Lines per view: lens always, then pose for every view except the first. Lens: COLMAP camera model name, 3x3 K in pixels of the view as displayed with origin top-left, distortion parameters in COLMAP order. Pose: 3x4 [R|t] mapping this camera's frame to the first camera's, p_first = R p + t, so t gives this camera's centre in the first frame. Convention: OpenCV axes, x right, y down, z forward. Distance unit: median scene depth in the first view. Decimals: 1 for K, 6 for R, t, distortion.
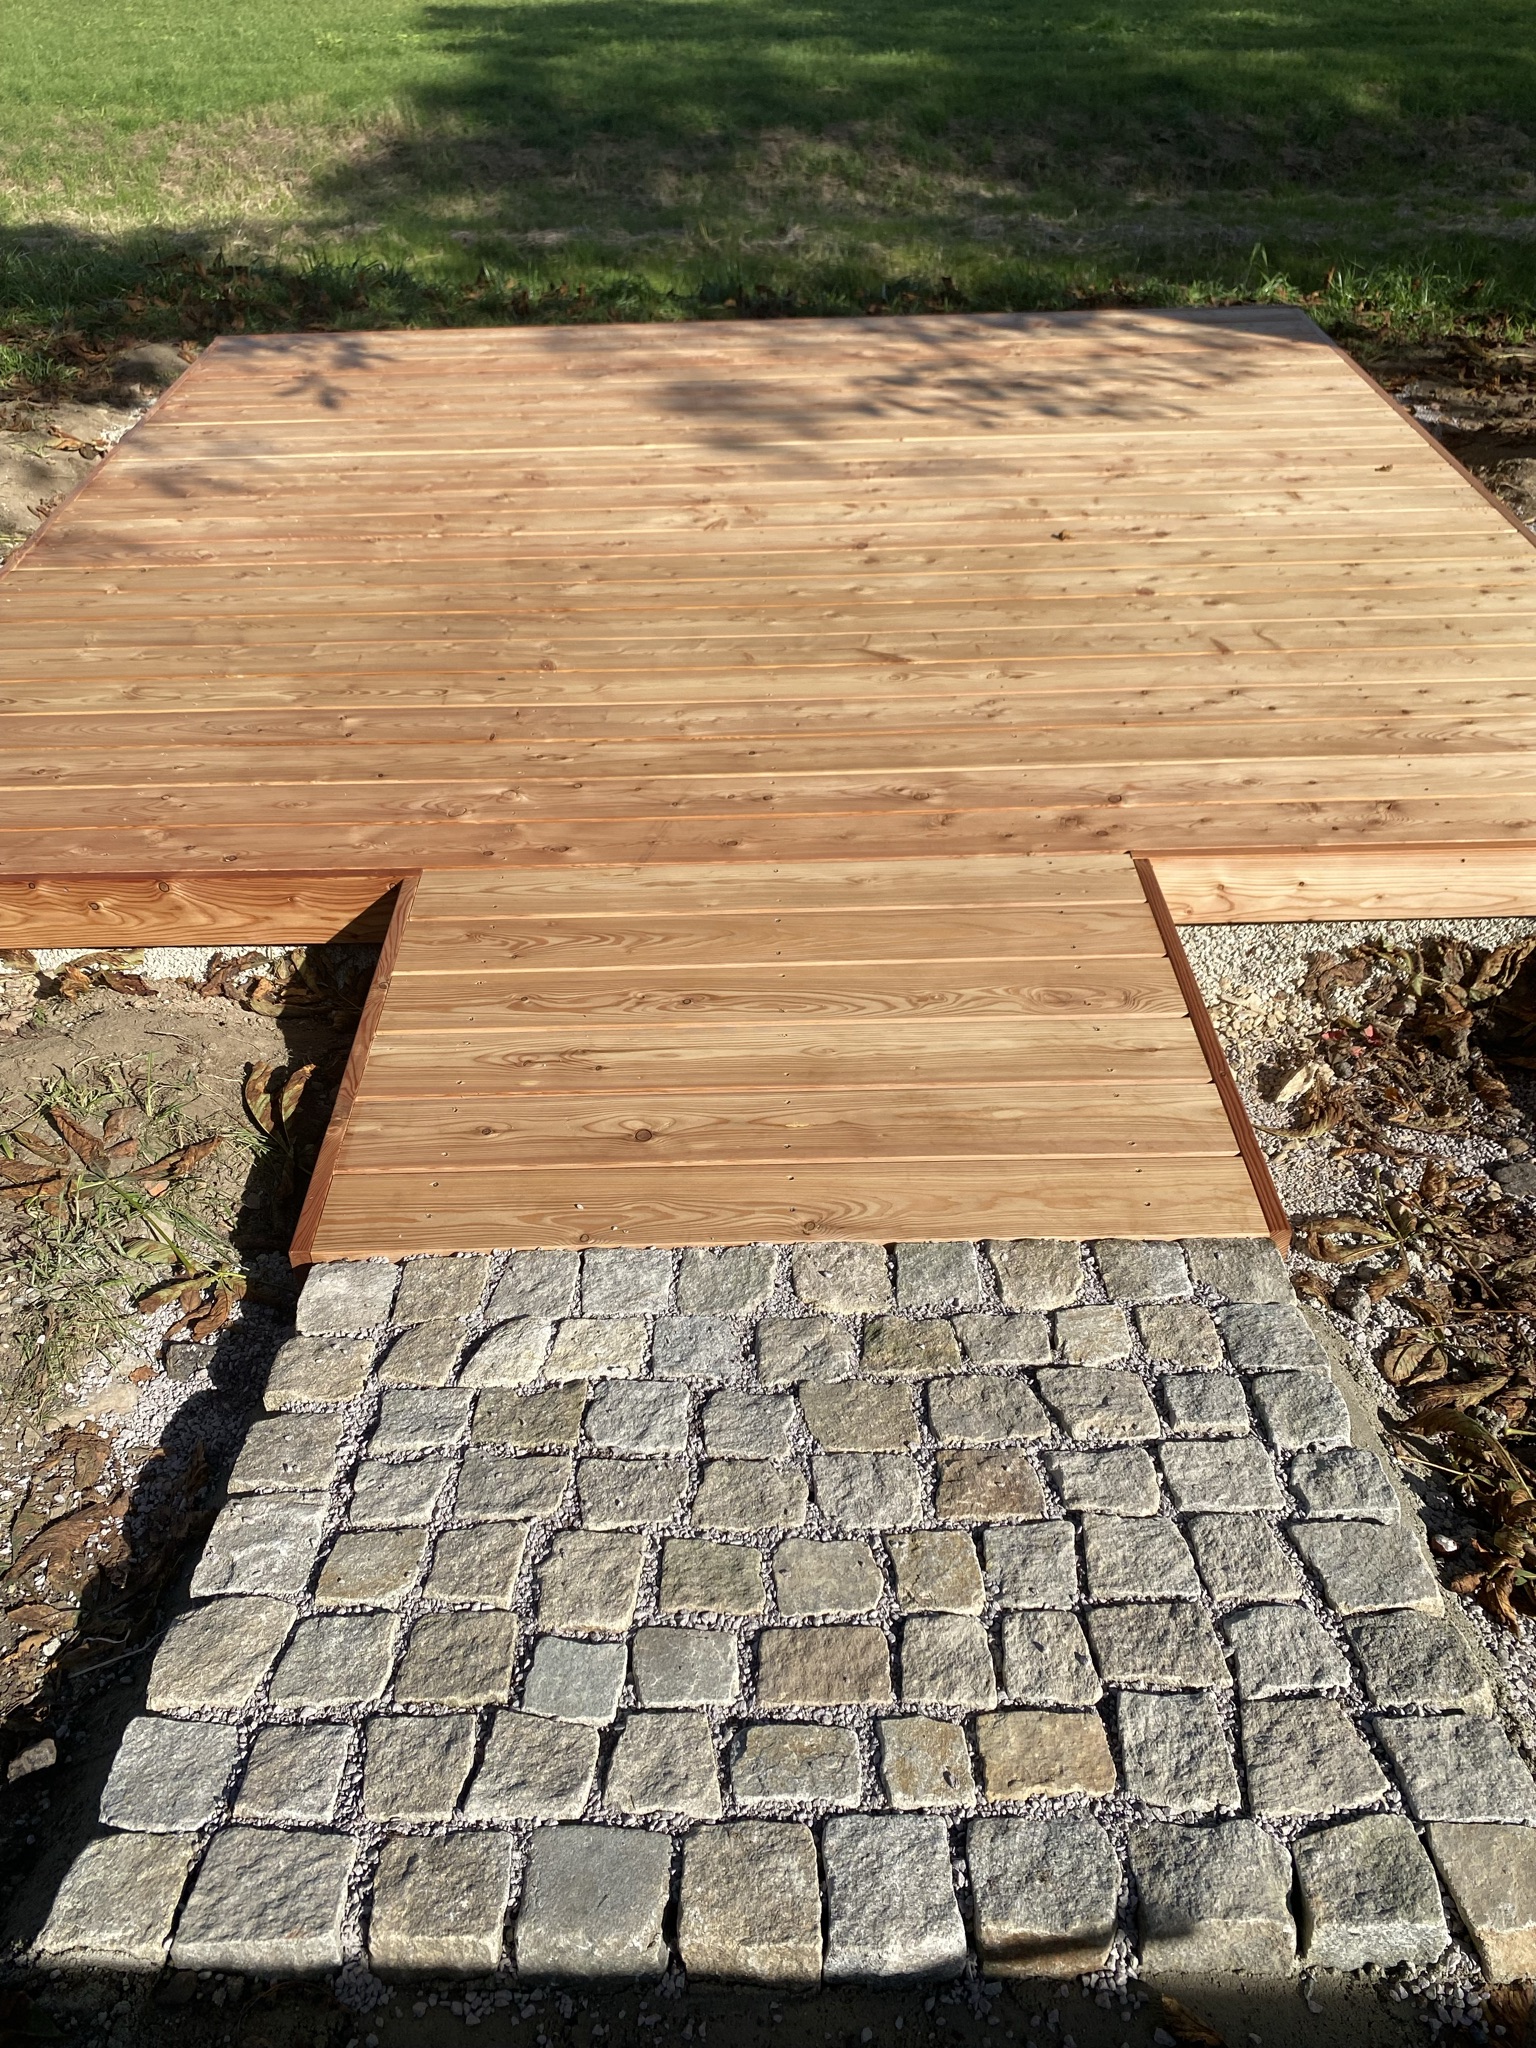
lens RADIAL K [[1572.8, 0, 772.3], [0, 1572.8, 1022.2], [0, 0, 1]] dist [0.007188, -0.001111]
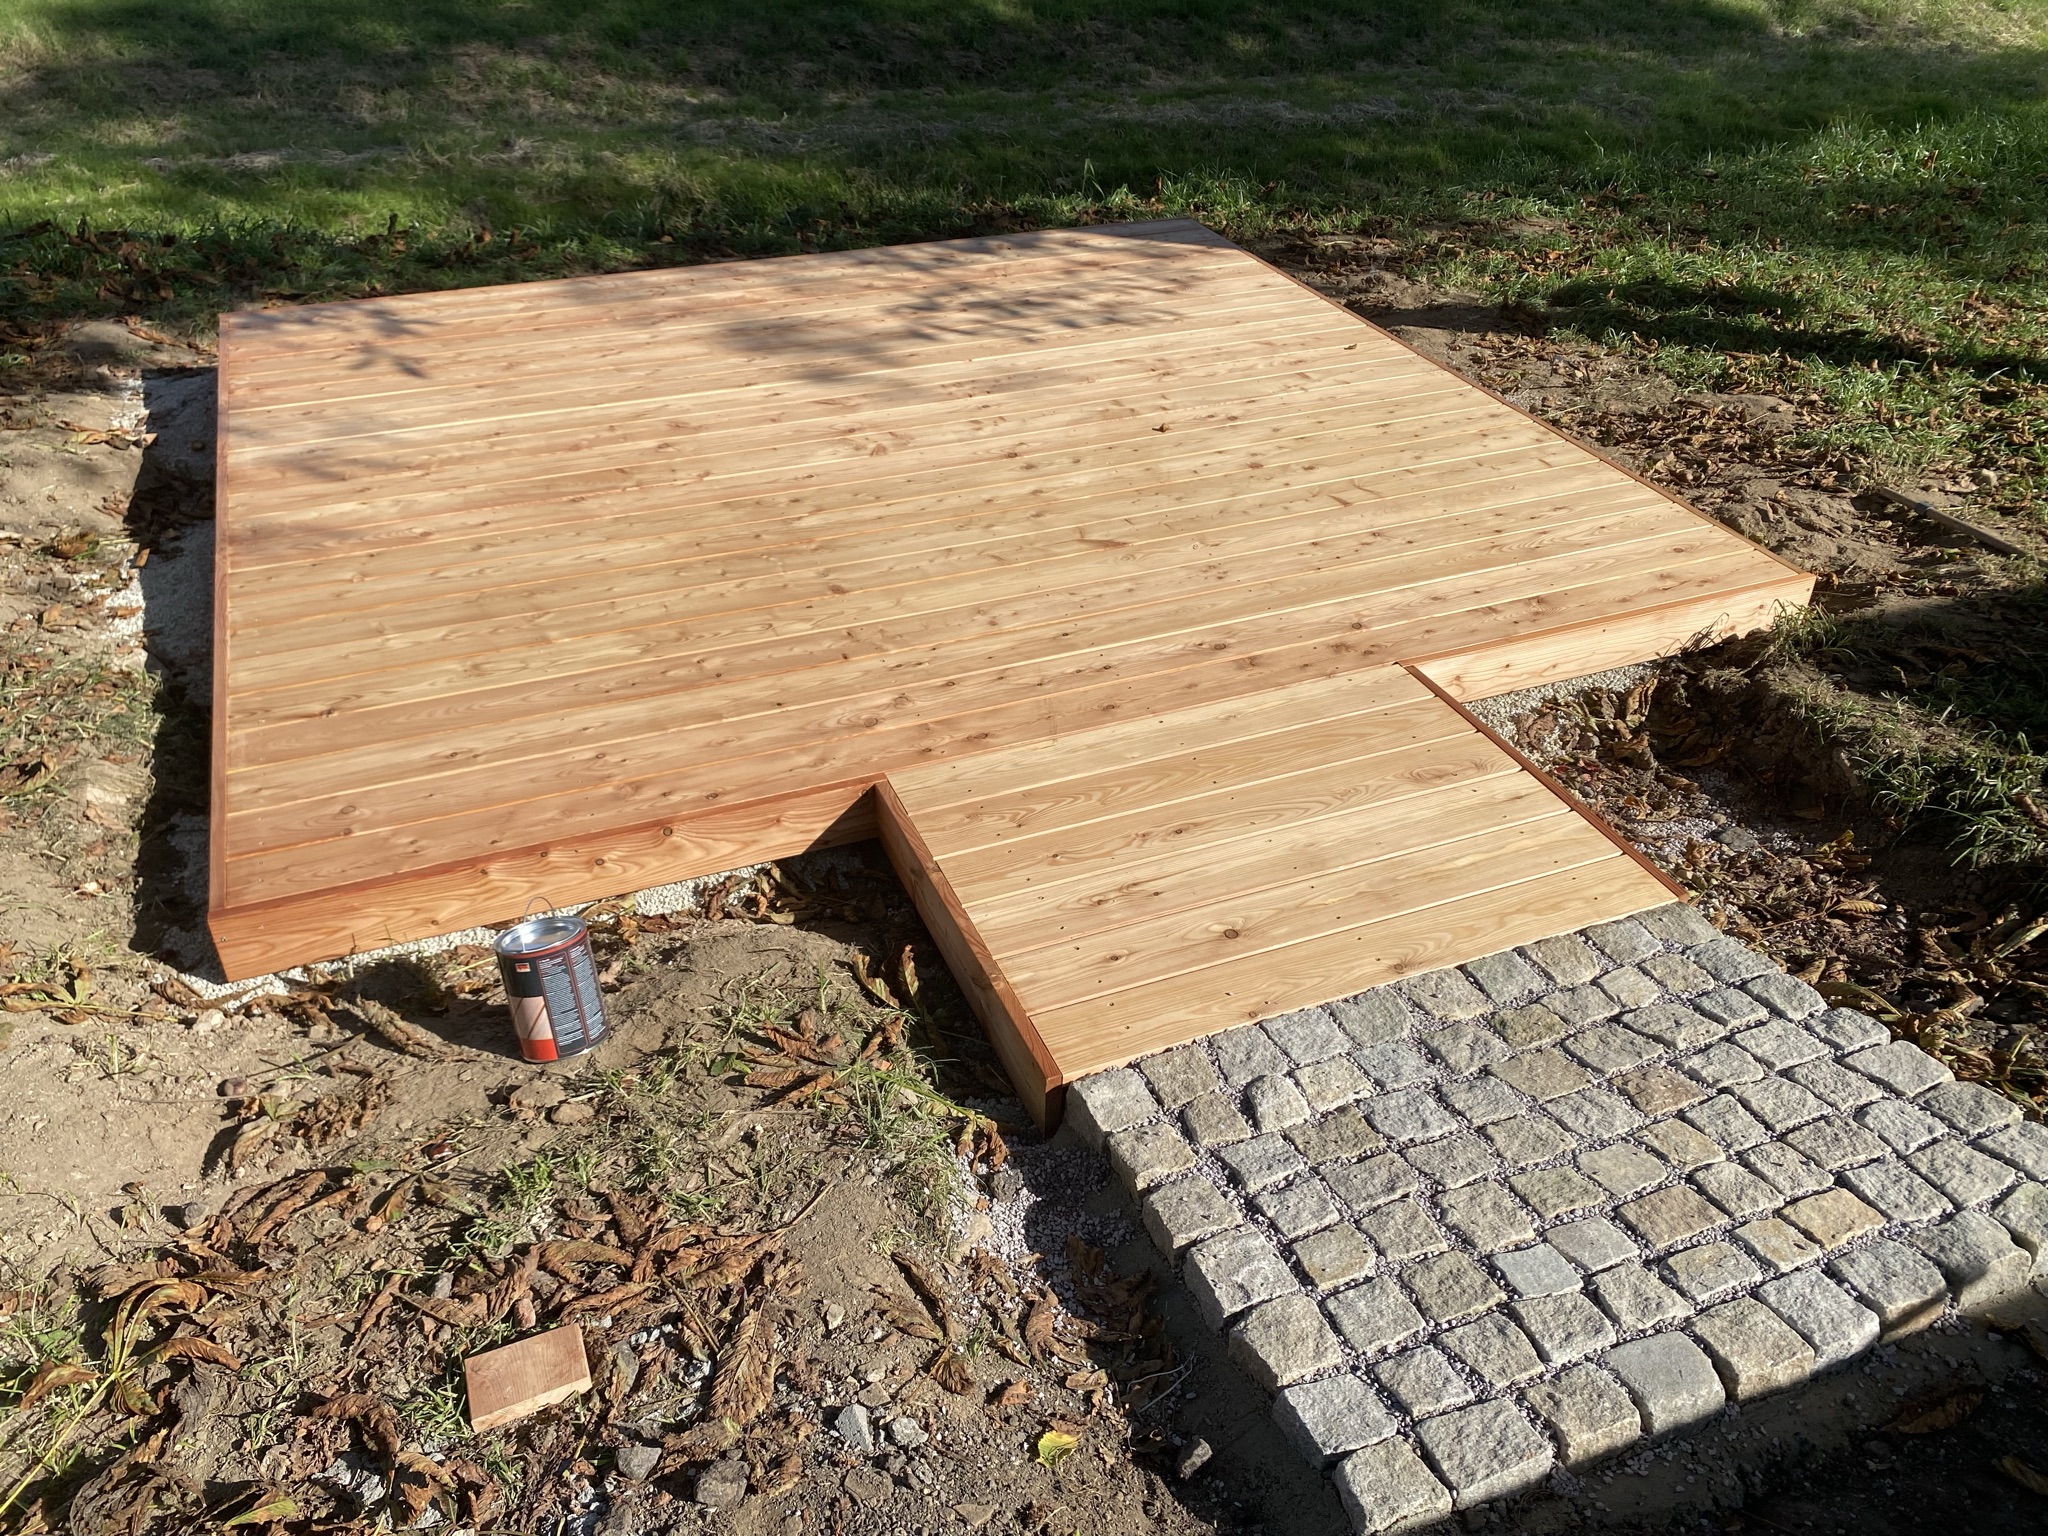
lens RADIAL K [[1572.8, 0, 1015.2], [0, 1572.8, 774.5], [0, 0, 1]] dist [0.007188, -0.001111]
pose [[0.924215, -0.181510, 0.335976, -0.438429], [0.202254, 0.978947, -0.027494, -0.037510], [-0.323912, 0.093363, 0.941469, -0.108348]]
